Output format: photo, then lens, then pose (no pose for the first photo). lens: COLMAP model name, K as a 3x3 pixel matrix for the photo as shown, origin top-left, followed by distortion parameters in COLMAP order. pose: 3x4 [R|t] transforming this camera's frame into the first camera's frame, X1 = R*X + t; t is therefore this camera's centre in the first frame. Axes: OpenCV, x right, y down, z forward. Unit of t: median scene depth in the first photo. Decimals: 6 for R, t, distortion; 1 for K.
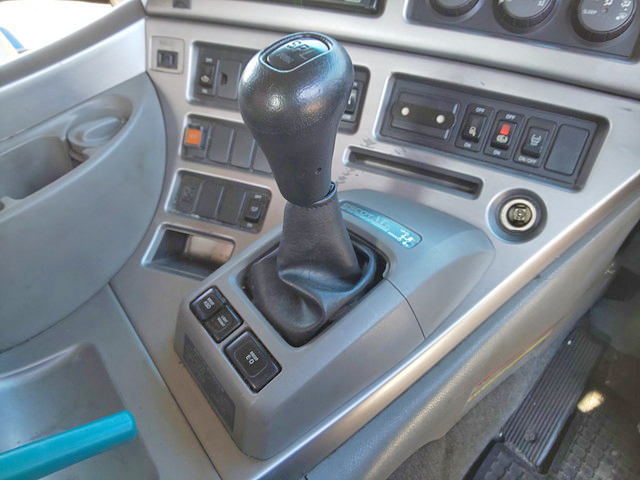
lens RADIAL K [[412.2, 0, 314.7], [0, 412.2, 253.3], [0, 0, 1]] dist [0.000740, -0.021001]
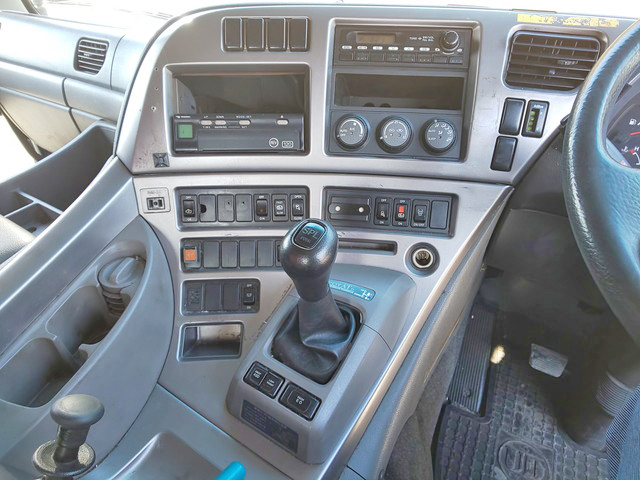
lens RADIAL K [[412.2, 0, 317.6], [0, 412.2, 242.9], [0, 0, 1]] dist [0.000740, -0.021001]
pose [[0.941030, -0.241461, 0.236978, -0.233888], [0.257203, 0.965632, -0.037444, -0.180634], [-0.219793, 0.096187, 0.970793, -0.431693]]
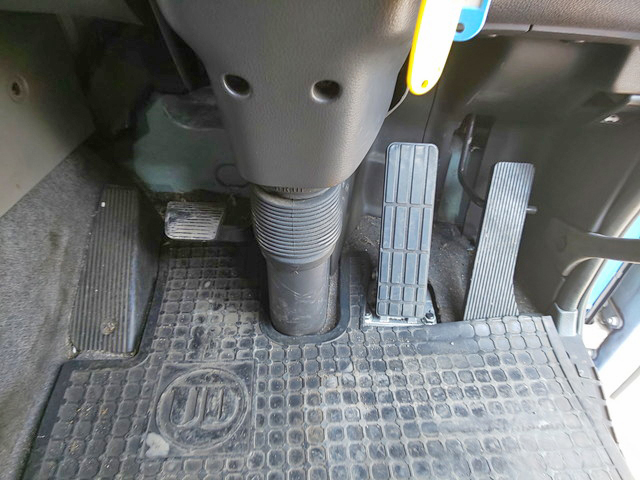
lens RADIAL K [[412.2, 0, 322.8], [0, 412.2, 244.5], [0, 0, 1]] dist [0.000740, -0.021001]
pose [[0.651045, -0.505496, 0.566228, 0.712072], [0.506532, 0.844915, 0.171884, 0.634931], [-0.565301, 0.174909, 0.806128, 0.212808]]
